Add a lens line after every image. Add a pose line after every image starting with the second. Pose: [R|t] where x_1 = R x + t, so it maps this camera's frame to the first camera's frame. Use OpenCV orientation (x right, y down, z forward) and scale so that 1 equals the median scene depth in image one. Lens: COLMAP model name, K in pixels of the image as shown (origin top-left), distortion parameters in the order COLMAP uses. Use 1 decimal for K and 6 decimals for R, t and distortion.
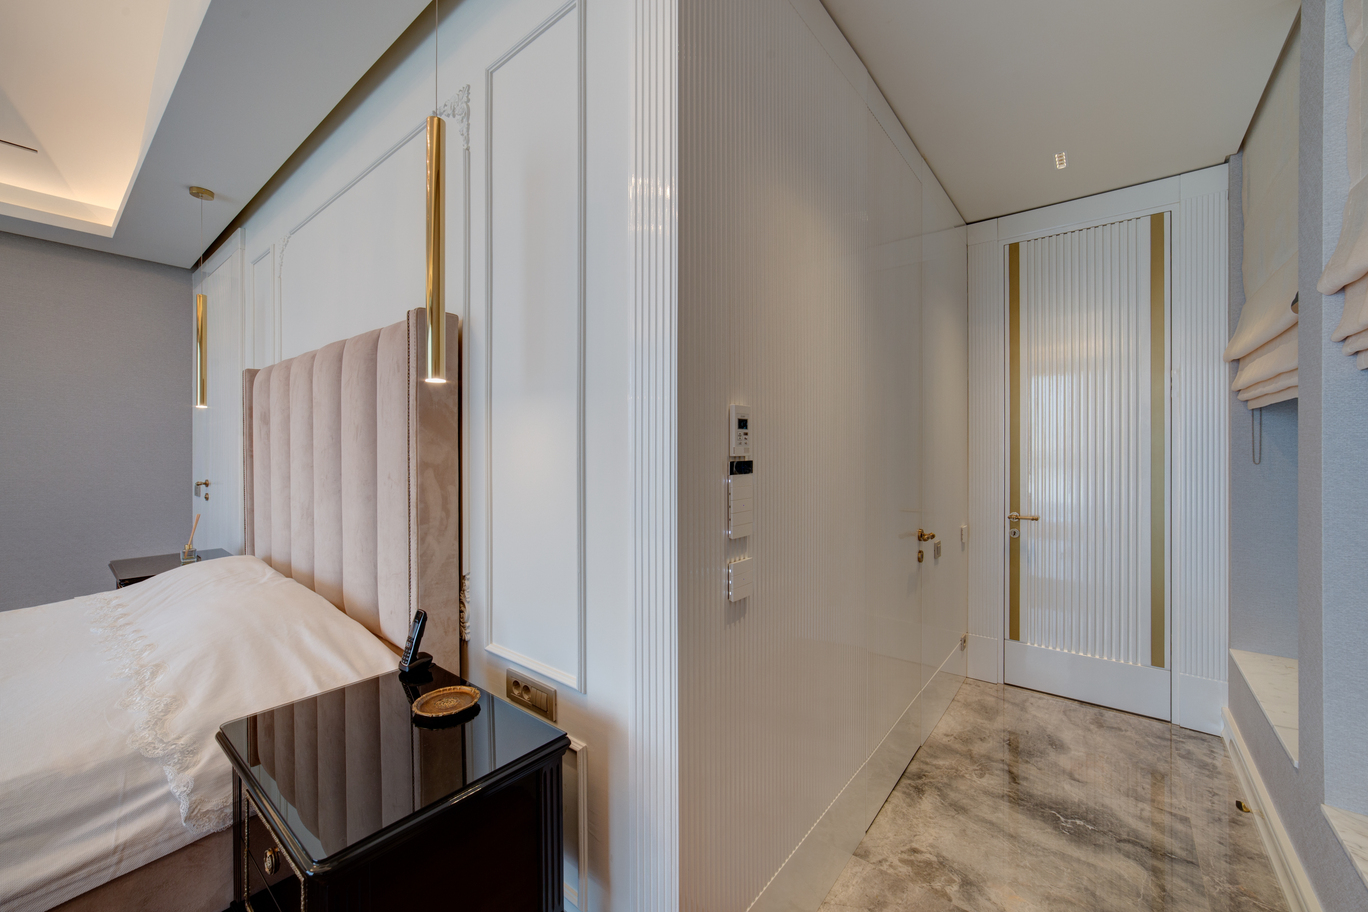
lens RADIAL K [[531.8, 0, 684.0], [0, 531.8, 456.0], [0, 0, 1]] dist [-0.012187, 0.005713]
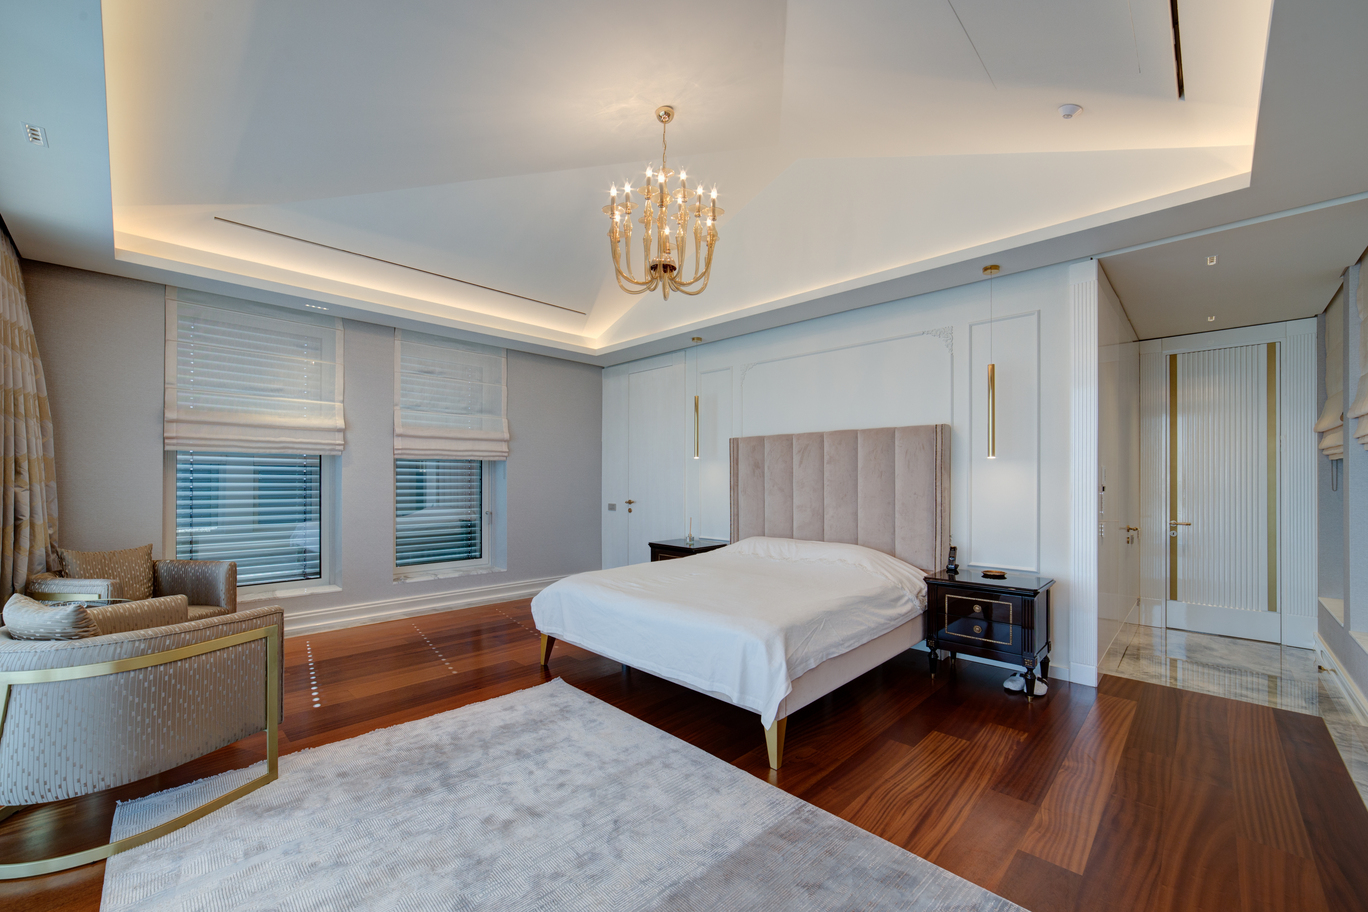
lens RADIAL K [[551.5, 0, 686.6], [0, 551.5, 483.2], [0, 0, 1]] dist [-0.000732, 0.005898]
pose [[0.996865, 0.002153, -0.079092, -1.021420], [-0.002410, 0.999992, -0.003155, 0.001056], [0.079084, 0.003335, 0.996862, -1.131271]]
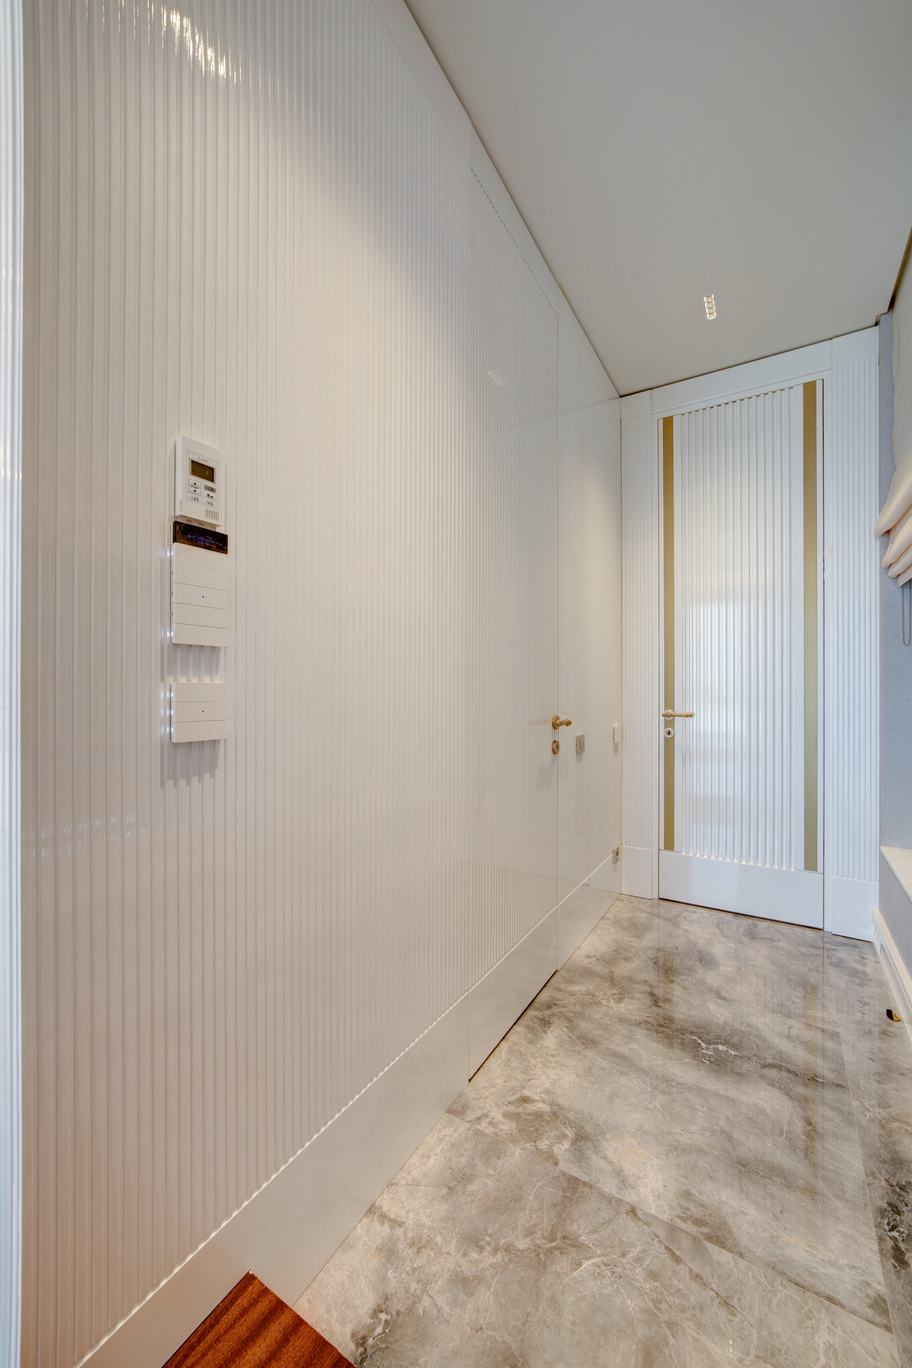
lens RADIAL K [[531.8, 0, 448.4], [0, 531.8, 696.6], [0, 0, 1]] dist [-0.012187, 0.005713]
pose [[0.992959, 0.004238, 0.118379, 0.193003], [-0.003669, 0.999981, -0.005022, 0.125486], [-0.118398, 0.004552, 0.992956, 0.191229]]
